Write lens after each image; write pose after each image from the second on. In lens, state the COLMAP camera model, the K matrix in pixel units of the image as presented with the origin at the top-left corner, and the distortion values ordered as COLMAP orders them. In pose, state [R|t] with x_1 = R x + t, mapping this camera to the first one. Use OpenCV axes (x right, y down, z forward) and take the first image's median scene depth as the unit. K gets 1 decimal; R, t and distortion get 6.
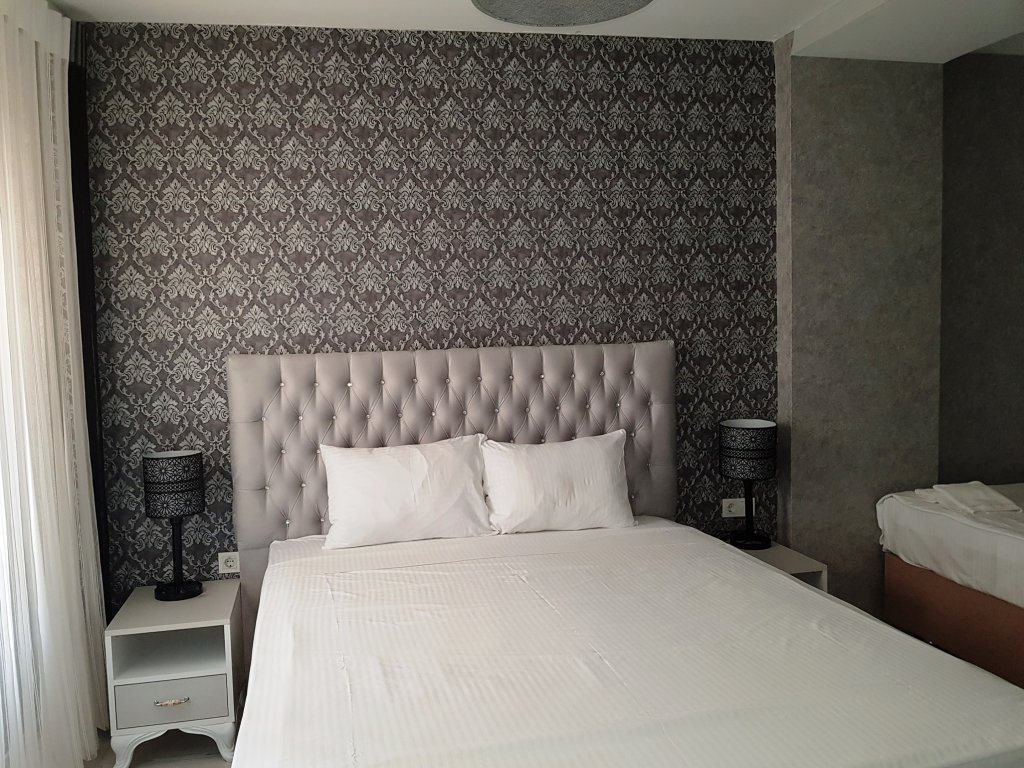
lens RADIAL K [[812.5, 0, 470.4], [0, 812.5, 394.4], [0, 0, 1]] dist [0.001043, -0.026758]
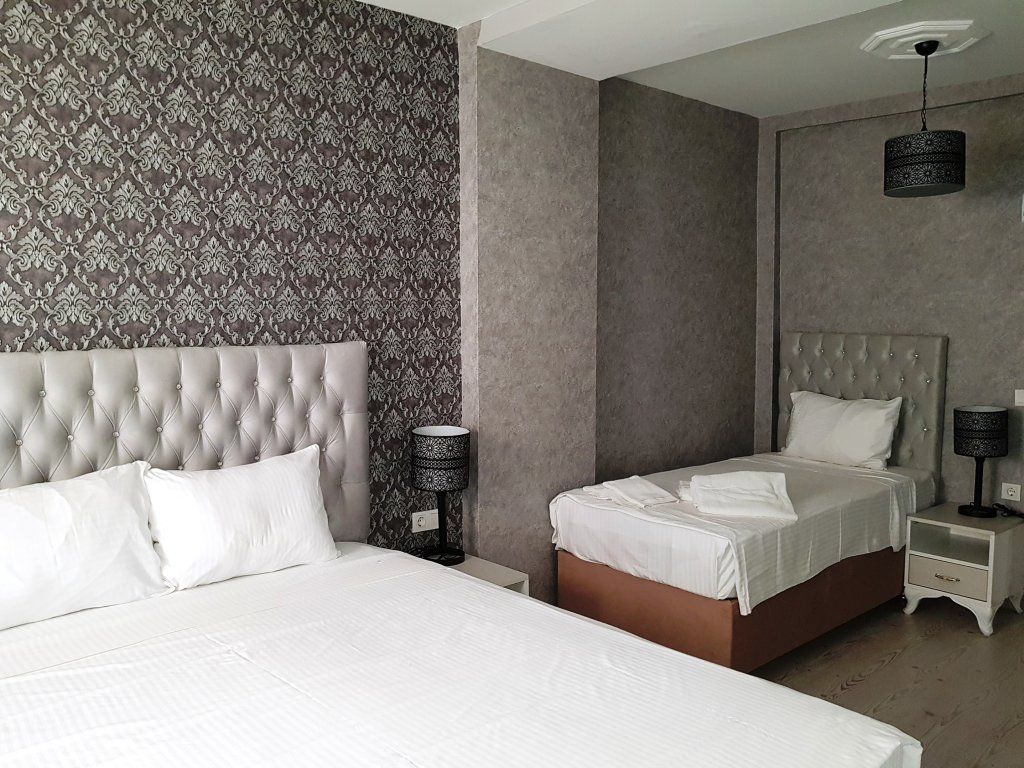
lens RADIAL K [[812.5, 0, 484.8], [0, 812.5, 384.7], [0, 0, 1]] dist [0.001043, -0.026758]
pose [[0.867664, -0.016590, 0.496874, -0.080148], [0.021397, 0.999763, -0.003983, -0.012776], [-0.496690, 0.014088, 0.867814, 0.164932]]
